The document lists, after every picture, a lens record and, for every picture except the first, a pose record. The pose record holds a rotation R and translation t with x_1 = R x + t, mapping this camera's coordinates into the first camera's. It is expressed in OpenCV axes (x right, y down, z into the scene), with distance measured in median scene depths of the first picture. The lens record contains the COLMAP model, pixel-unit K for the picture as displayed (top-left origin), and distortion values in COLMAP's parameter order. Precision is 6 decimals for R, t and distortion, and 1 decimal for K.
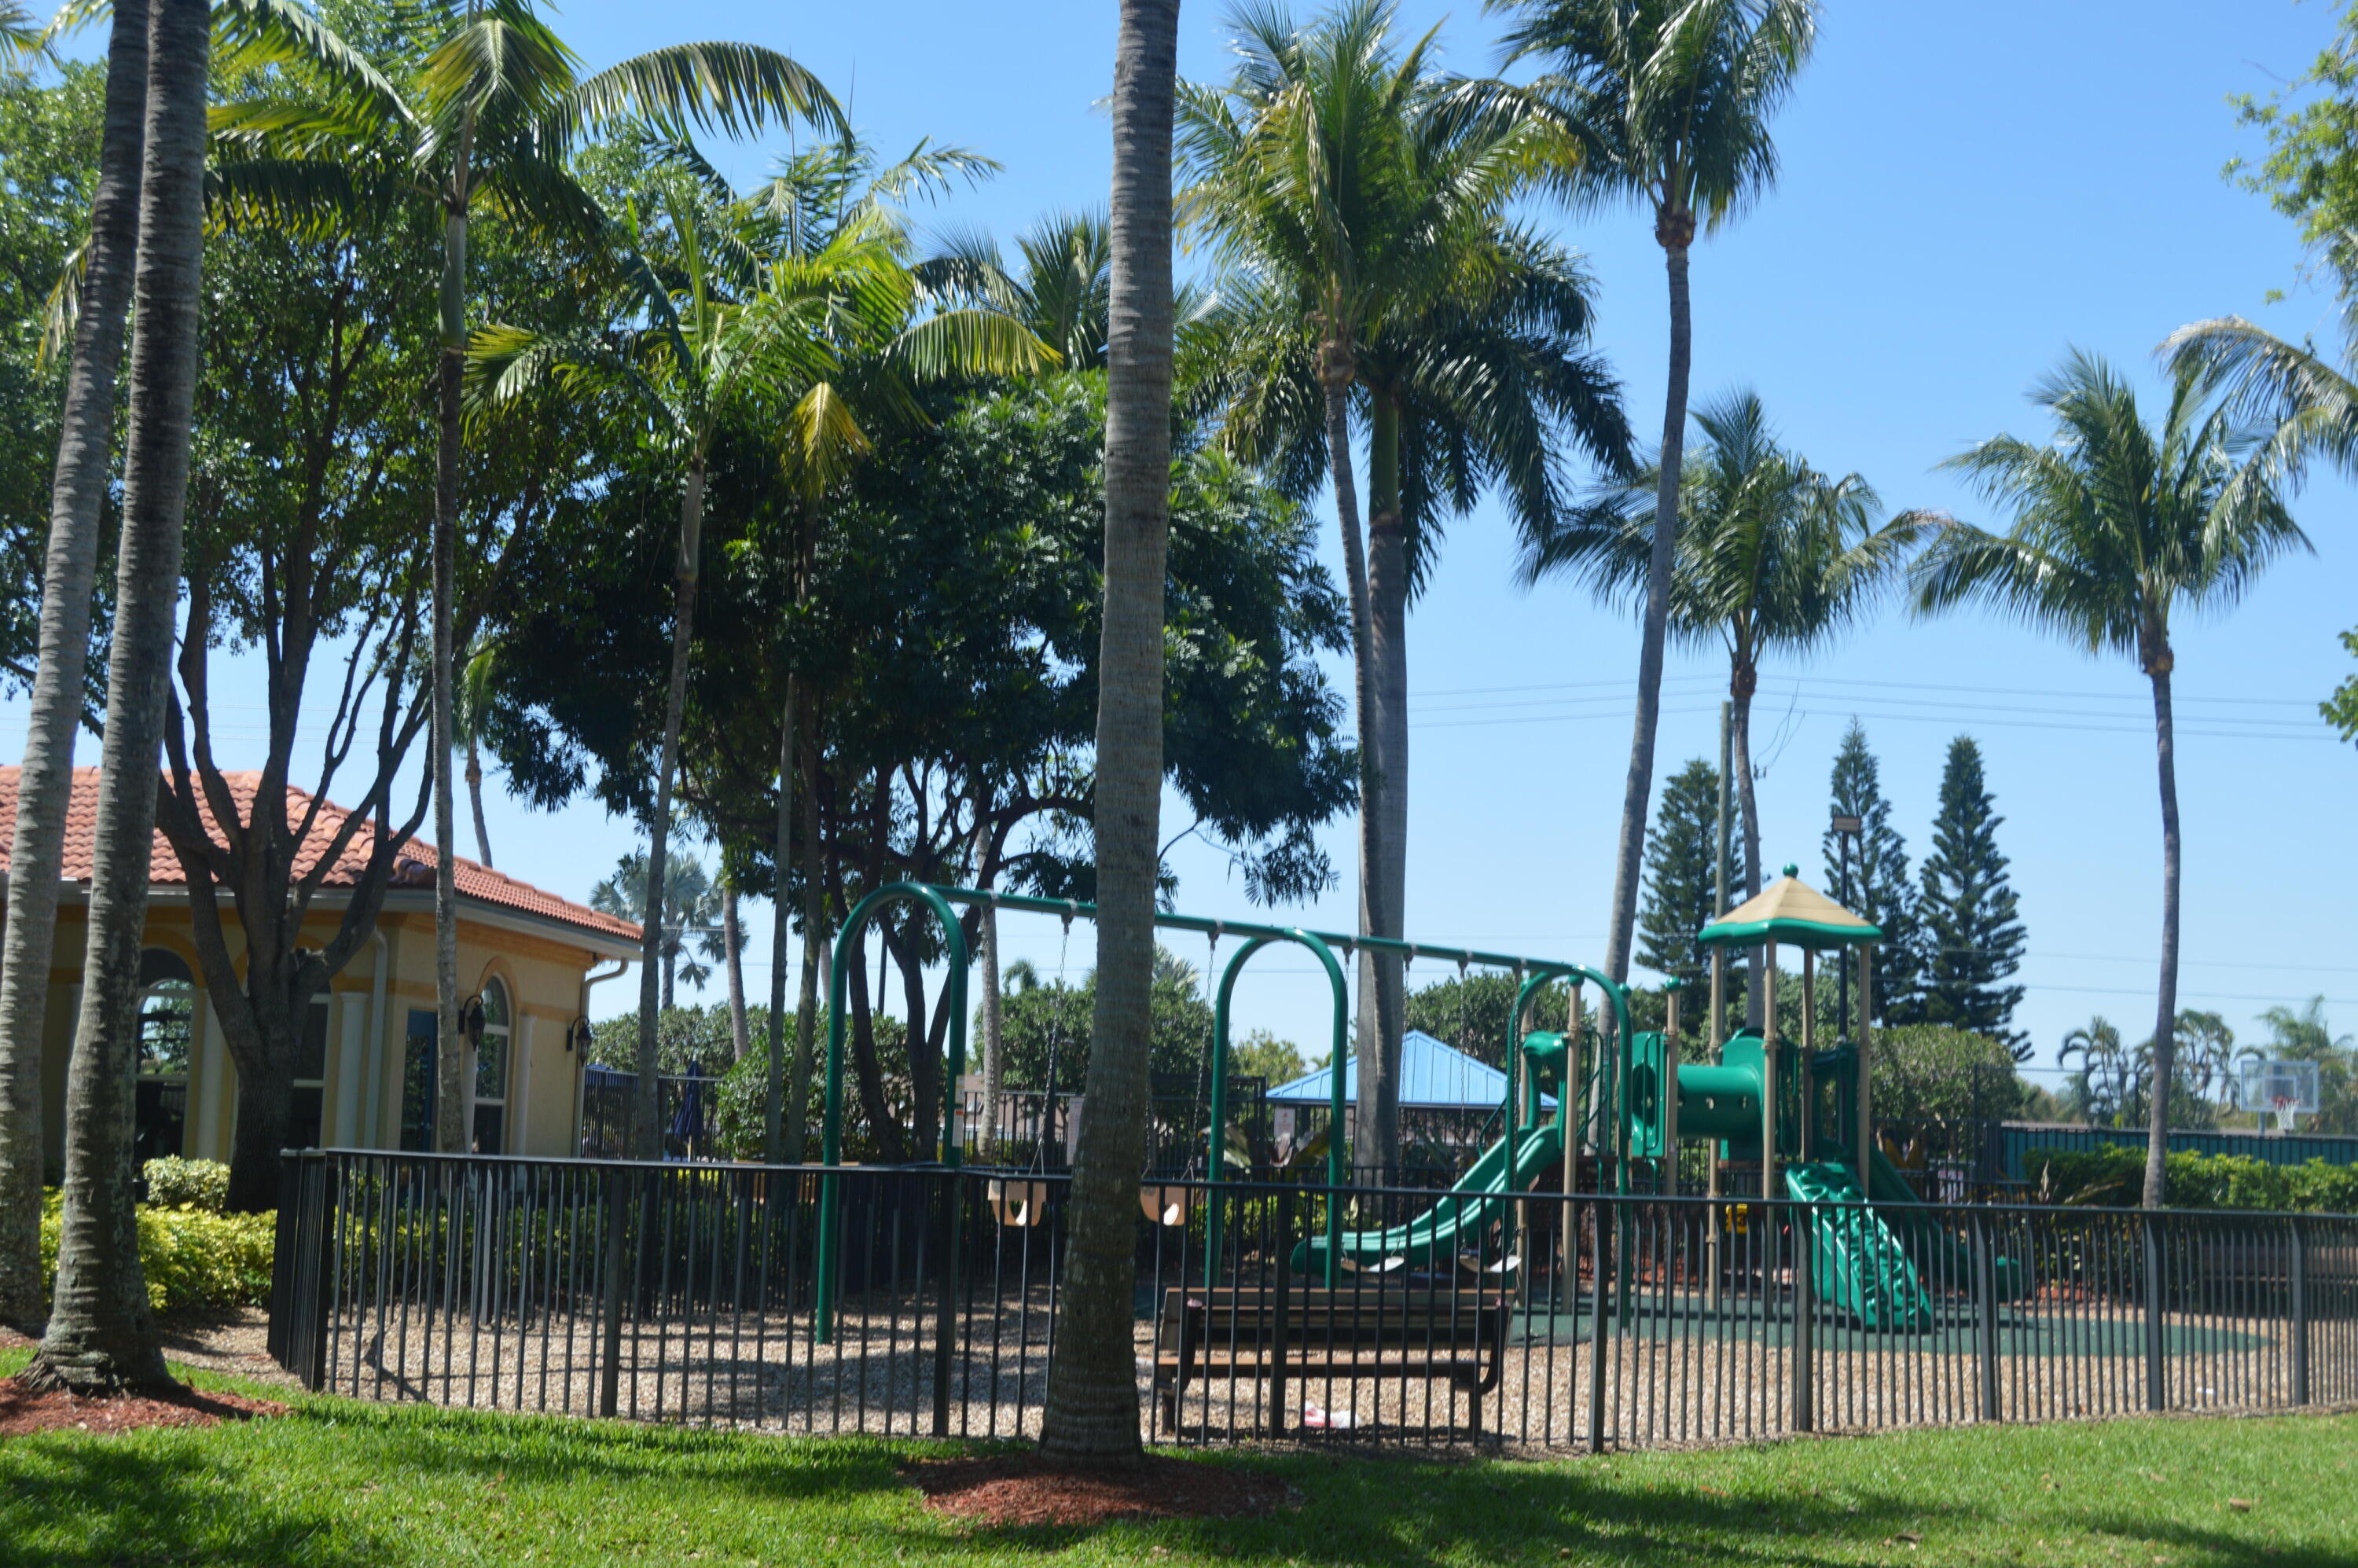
lens RADIAL K [[3088.8, 0, 1179.9], [0, 3088.8, 783.1], [0, 0, 1]] dist [-0.078709, 0.000000]
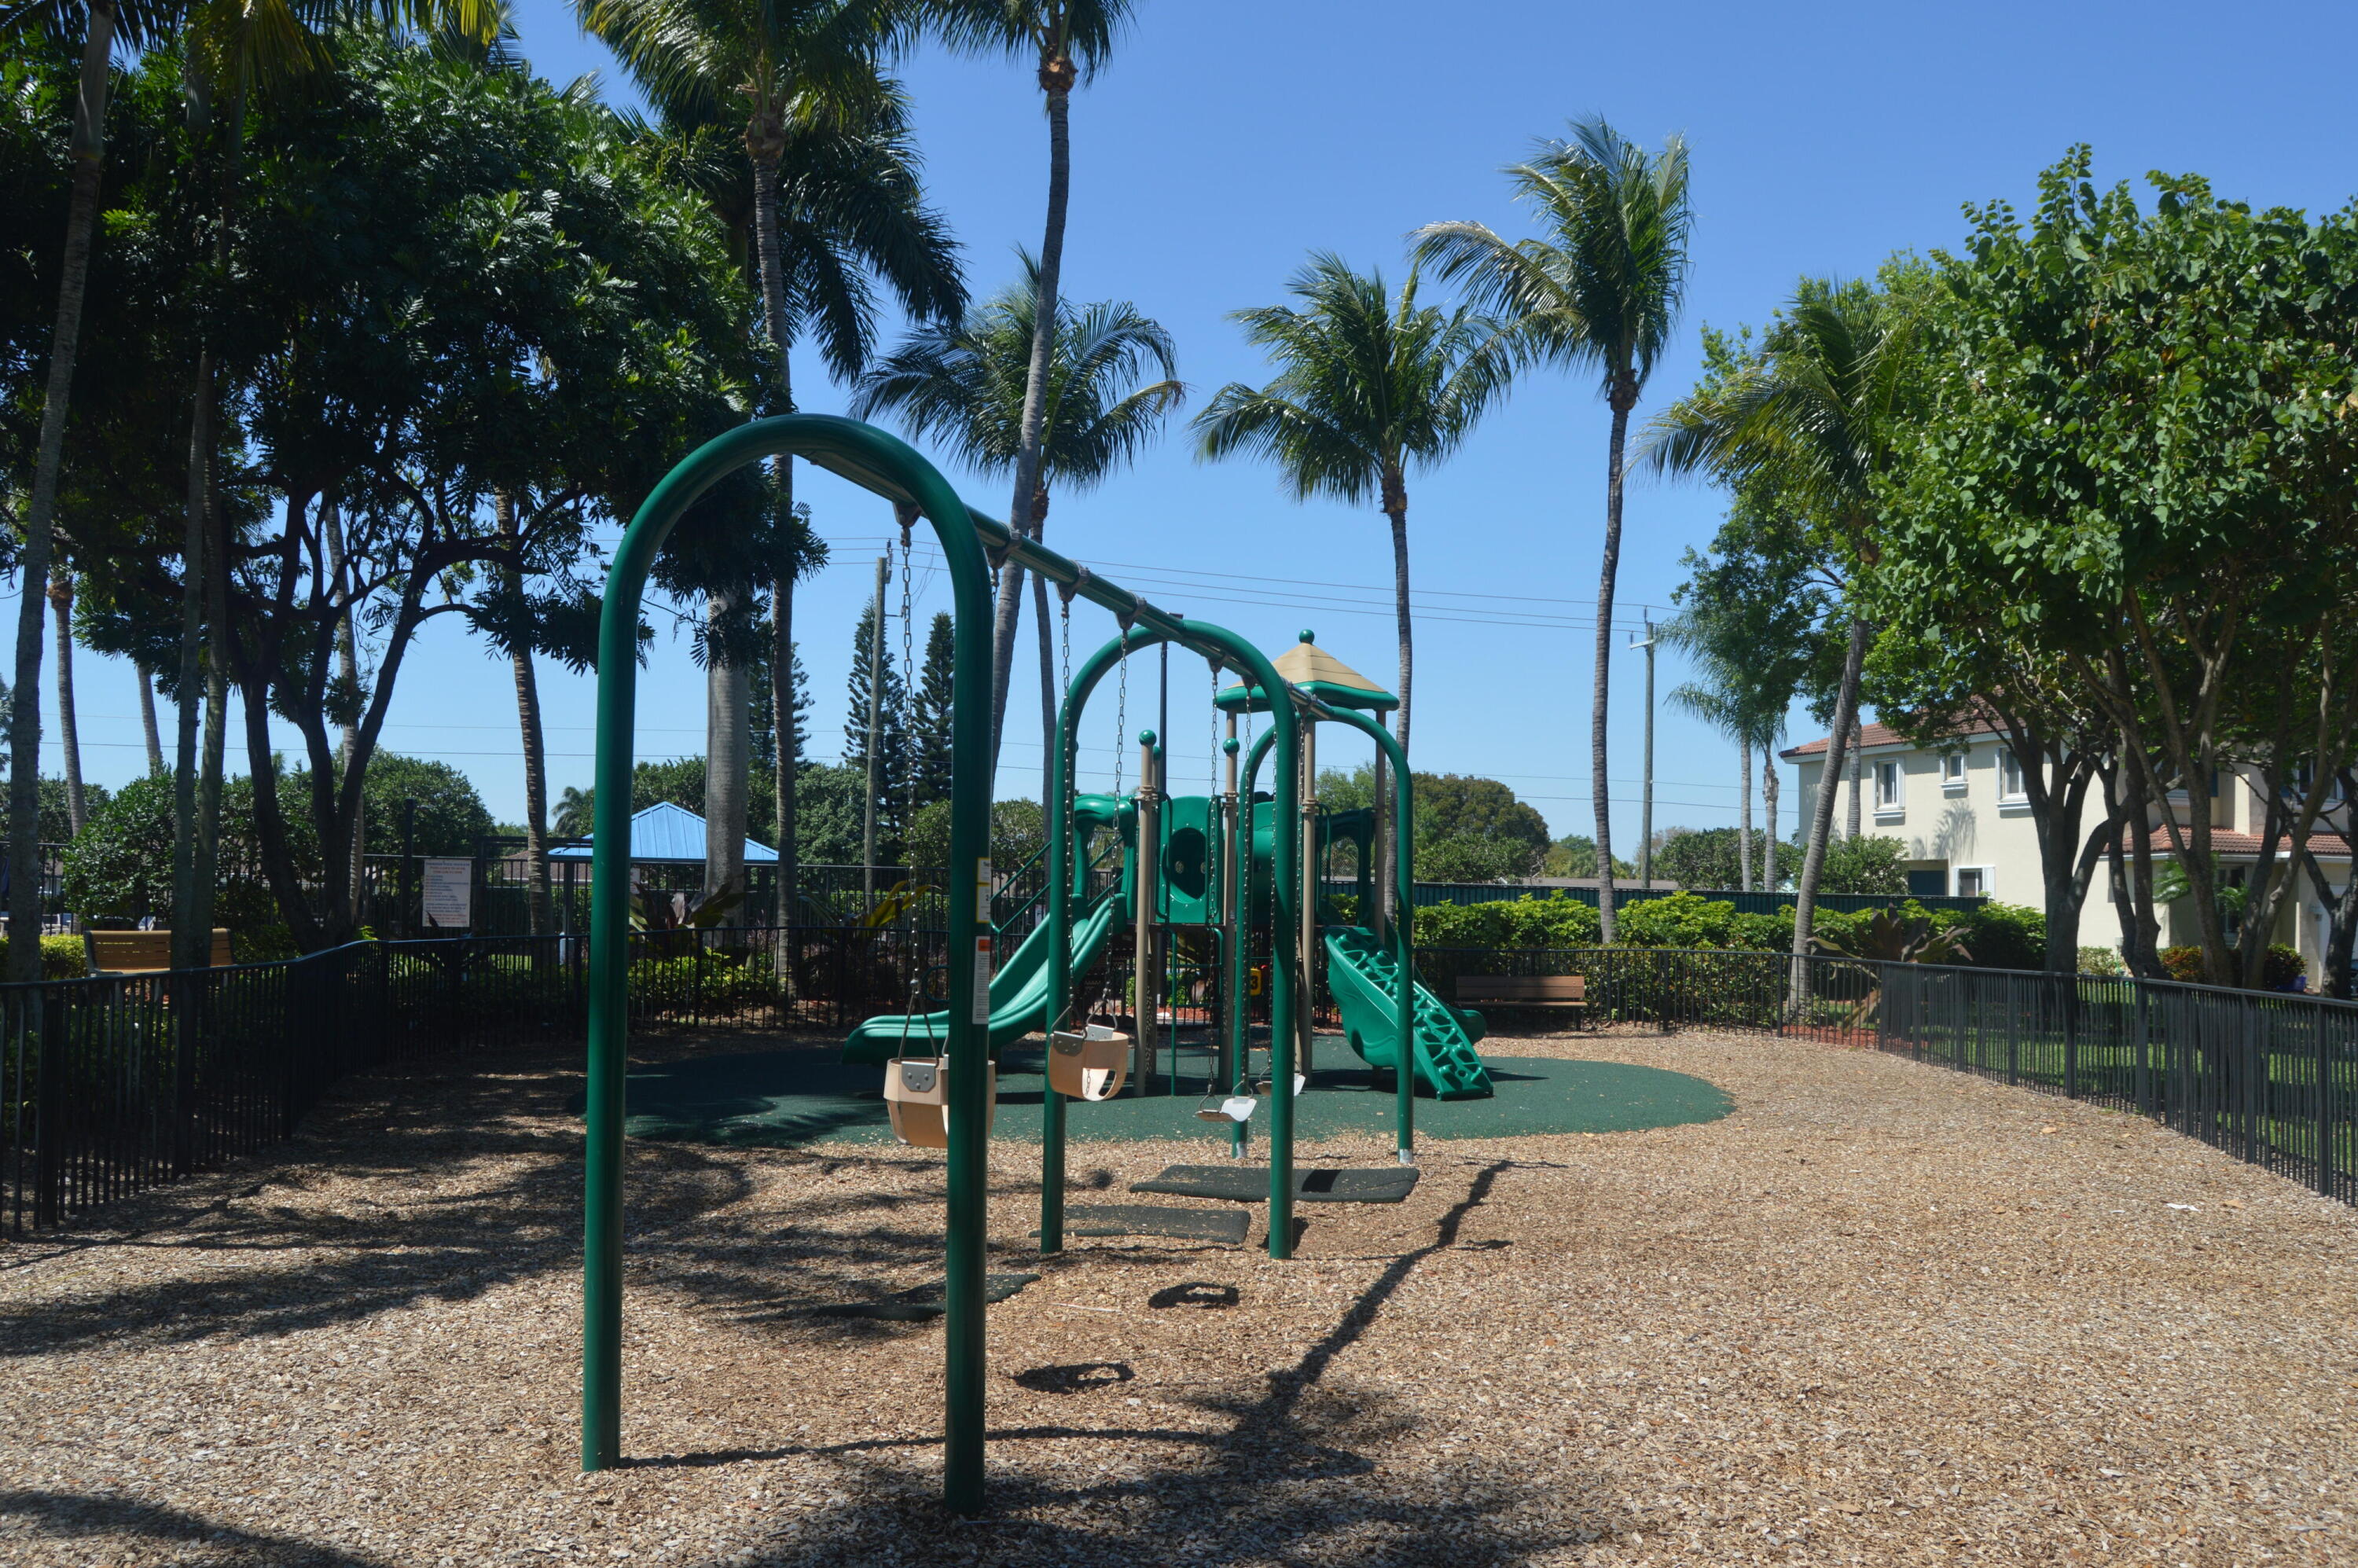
lens RADIAL K [[1897.0, 0, 1177.0], [0, 1897.0, 789.3], [0, 0, 1]] dist [-0.050266, -0.000739]
pose [[0.915802, 0.006068, 0.401584, -0.064879], [-0.034799, 0.997325, 0.064287, 0.028866], [-0.400120, -0.072849, 0.913563, 0.325176]]
